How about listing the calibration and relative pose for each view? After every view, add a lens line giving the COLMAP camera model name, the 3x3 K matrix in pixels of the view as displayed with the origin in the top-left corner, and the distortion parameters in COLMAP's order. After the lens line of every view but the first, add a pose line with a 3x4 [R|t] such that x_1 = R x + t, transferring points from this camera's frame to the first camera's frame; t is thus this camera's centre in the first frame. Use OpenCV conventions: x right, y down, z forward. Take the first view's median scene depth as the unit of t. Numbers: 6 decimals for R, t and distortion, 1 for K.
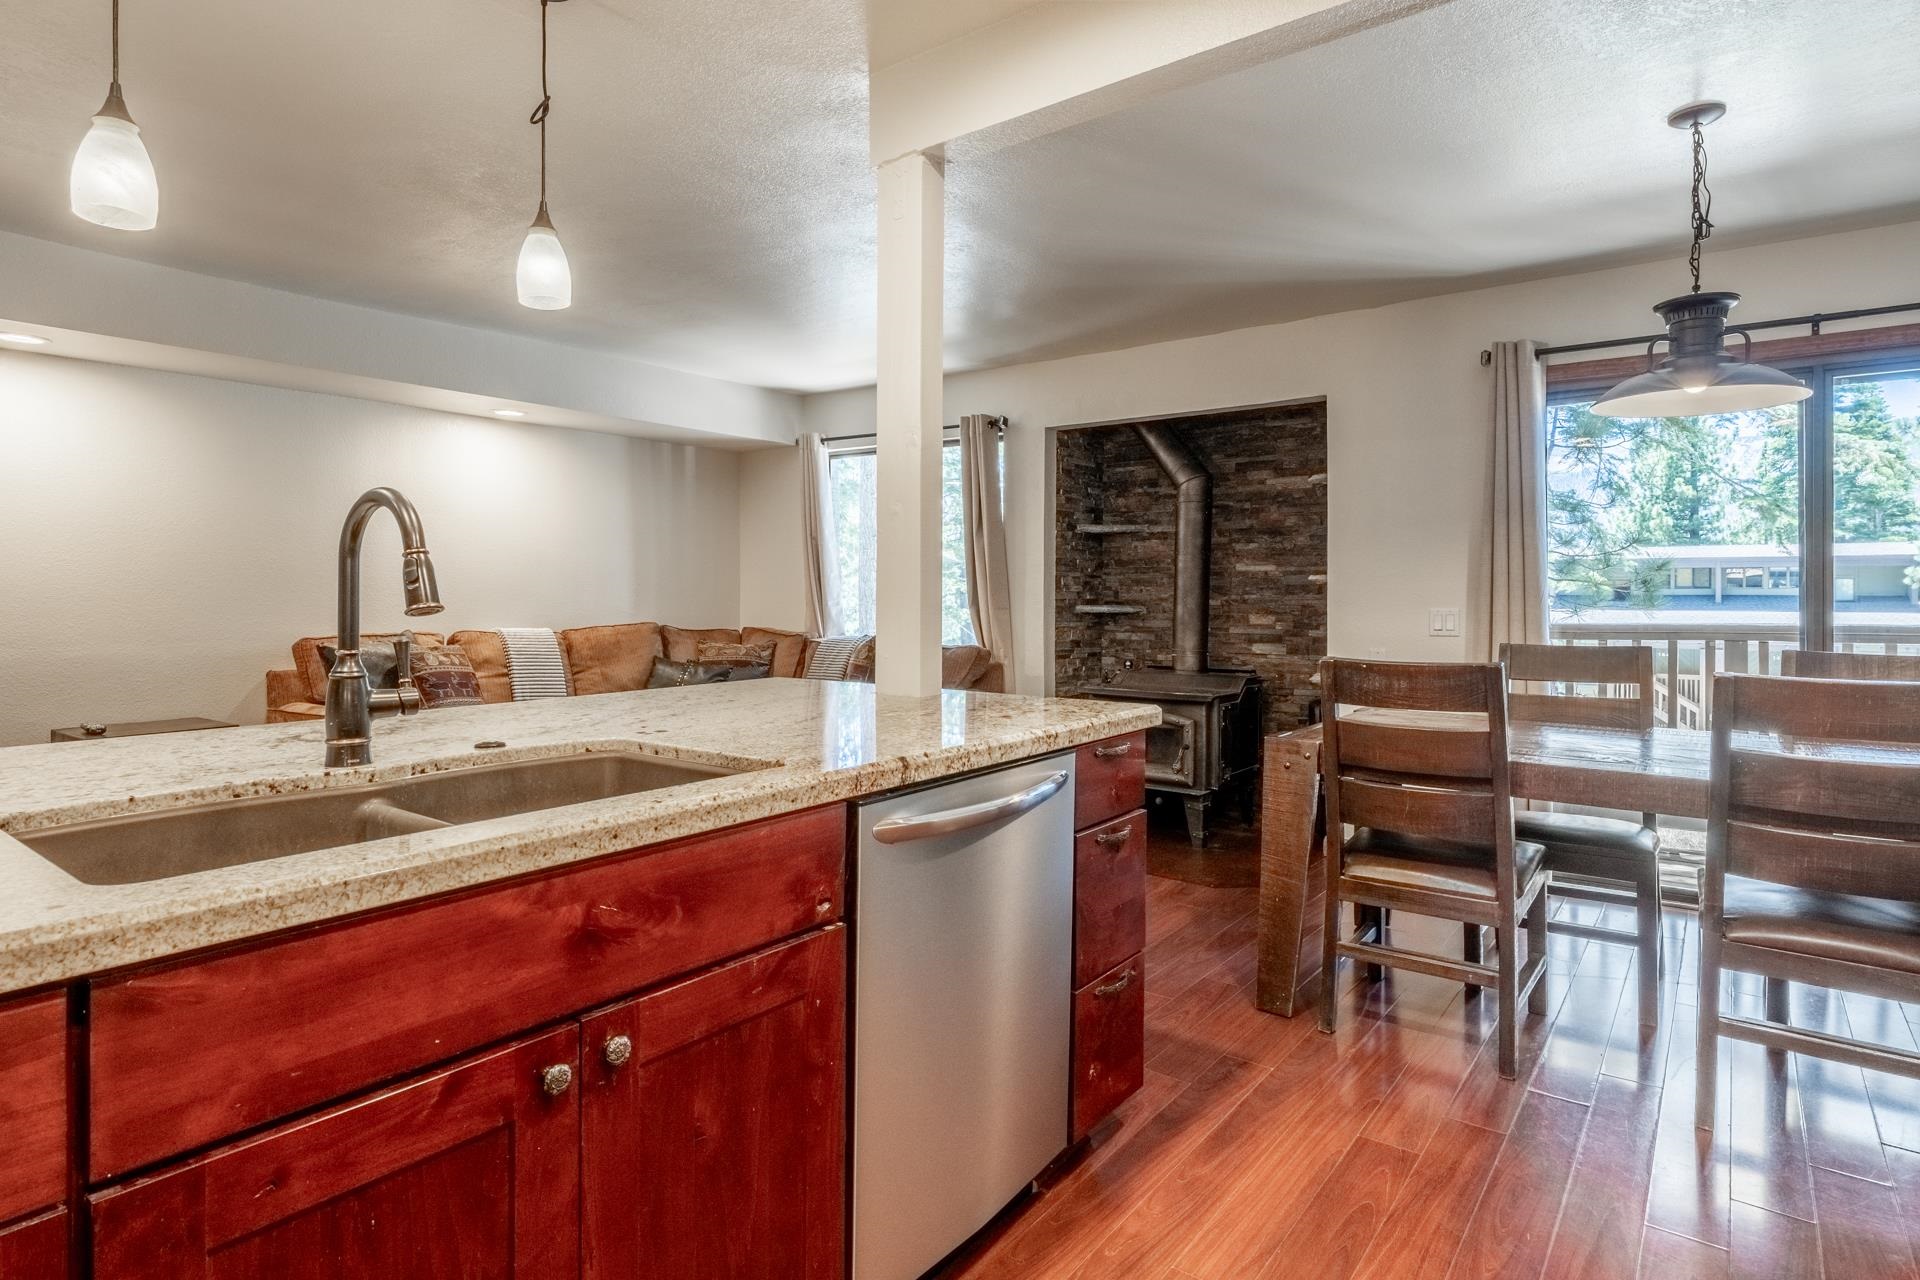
lens RADIAL K [[1034.4, 0, 960.9], [0, 1034.4, 630.1], [0, 0, 1]] dist [-0.004773, -0.001360]
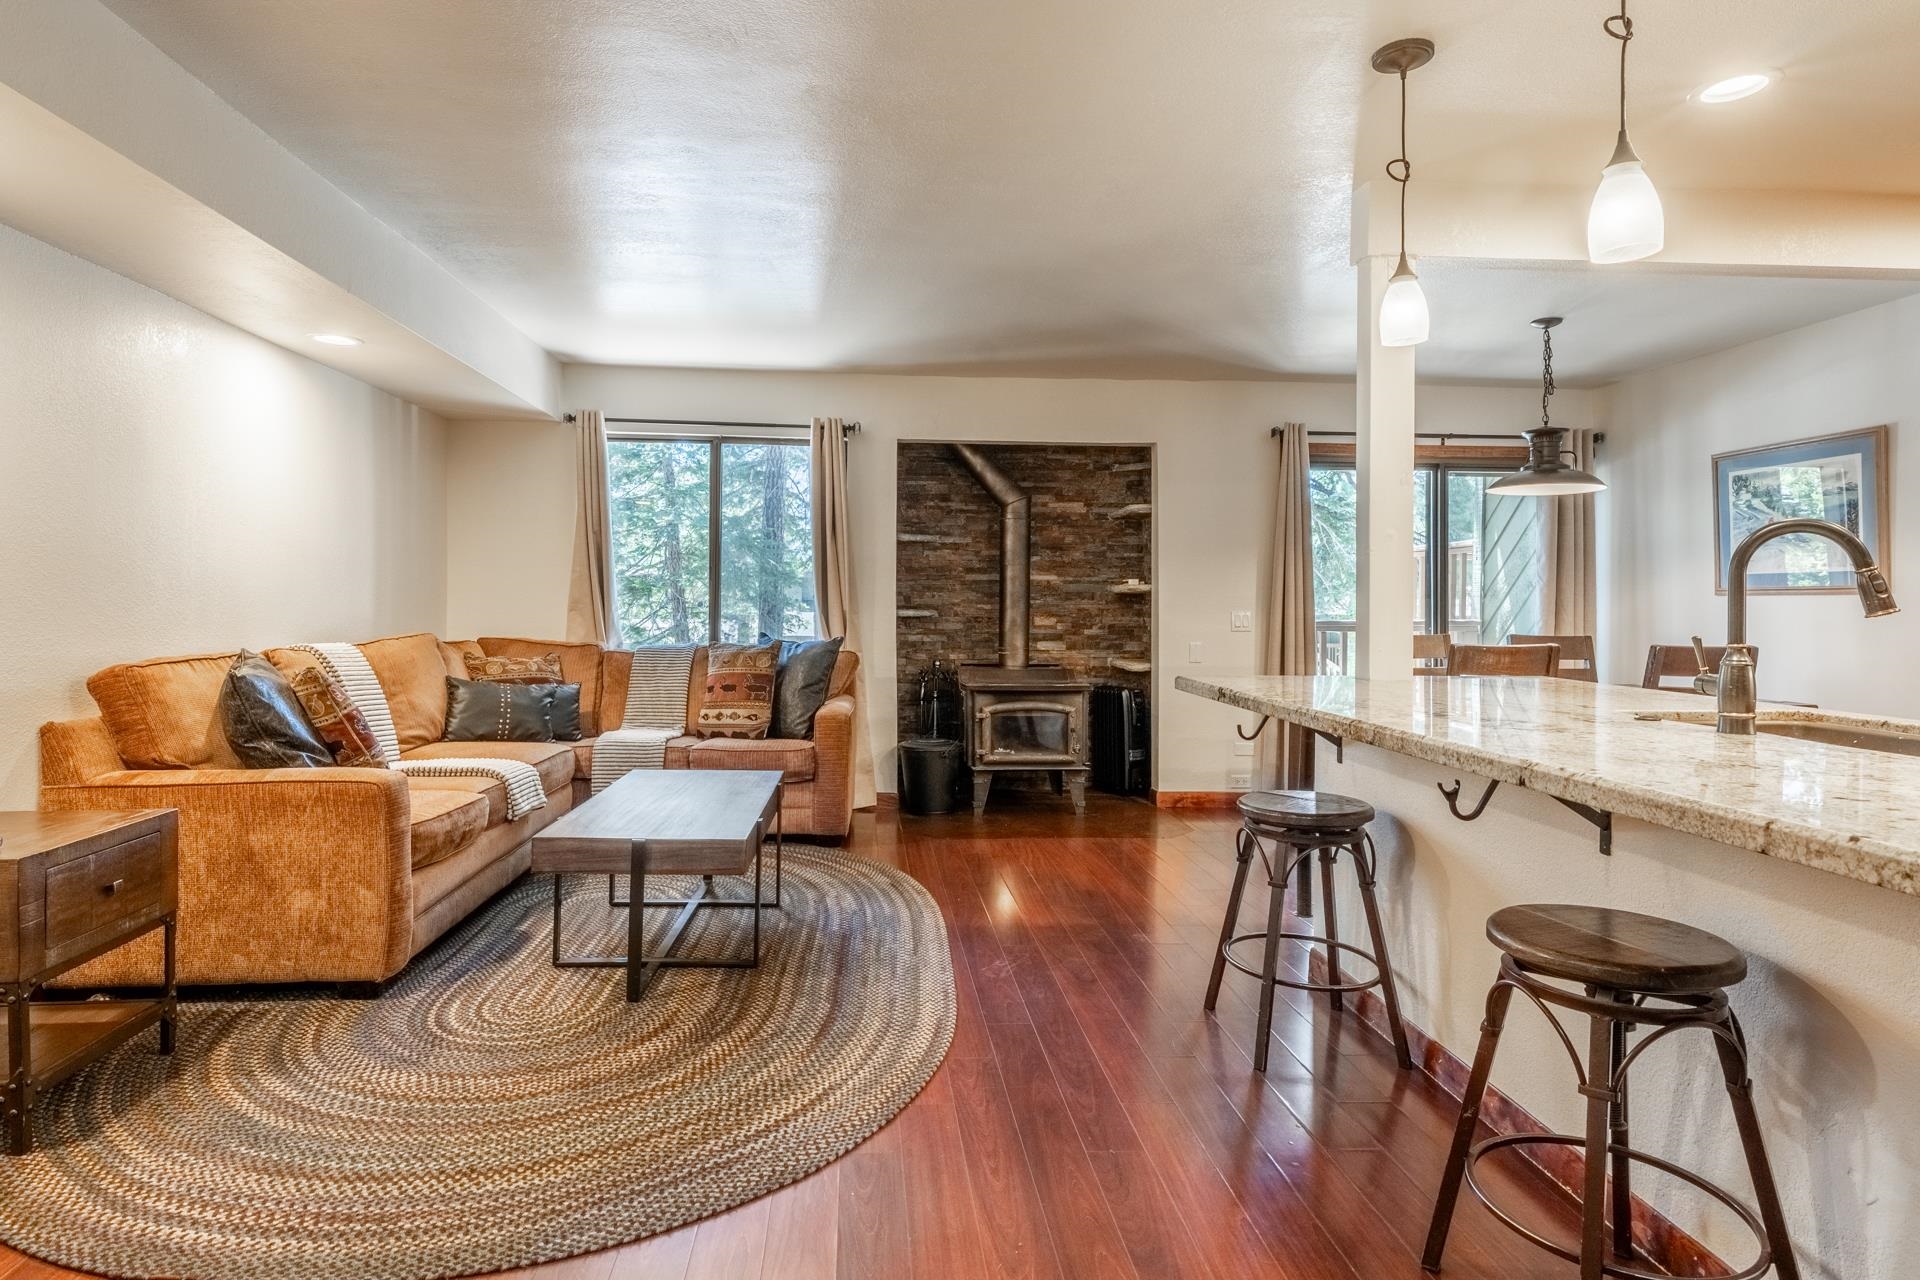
lens RADIAL K [[1034.4, 0, 961.6], [0, 1034.4, 622.4], [0, 0, 1]] dist [-0.004773, -0.001360]
pose [[0.745155, -0.009619, 0.666822, -0.571104], [0.017718, 0.999829, -0.005376, -0.004254], [-0.666656, 0.015821, 0.745198, 0.185782]]
